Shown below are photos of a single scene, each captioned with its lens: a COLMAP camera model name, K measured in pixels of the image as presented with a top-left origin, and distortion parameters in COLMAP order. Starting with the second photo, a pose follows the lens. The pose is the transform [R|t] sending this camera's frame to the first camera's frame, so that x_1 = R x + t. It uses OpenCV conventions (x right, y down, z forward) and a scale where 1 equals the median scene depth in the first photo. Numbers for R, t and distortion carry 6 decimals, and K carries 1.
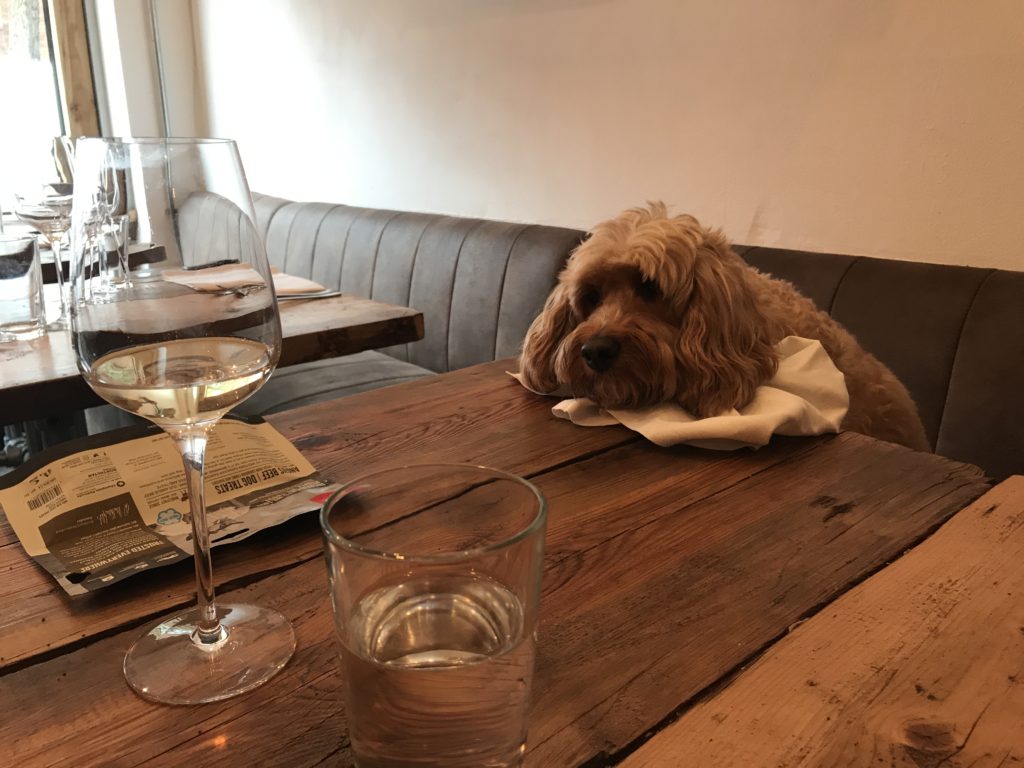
lens RADIAL K [[831.2, 0, 512.0], [0, 831.2, 384.0], [0, 0, 1]] dist [0.001128, -0.005754]
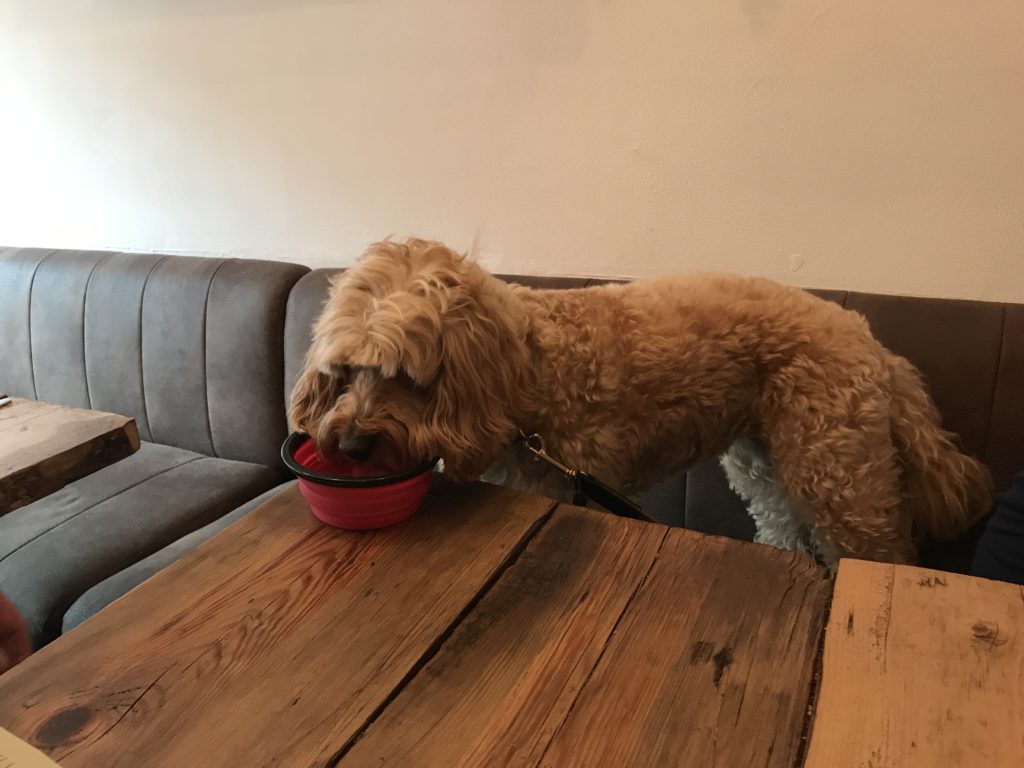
lens RADIAL K [[831.2, 0, 512.0], [0, 831.2, 384.0], [0, 0, 1]] dist [0.001128, -0.005754]
pose [[0.922124, -0.151405, 0.356038, -0.032662], [0.139076, 0.988454, 0.060140, -0.074254], [-0.361032, -0.005940, 0.932534, 0.066489]]
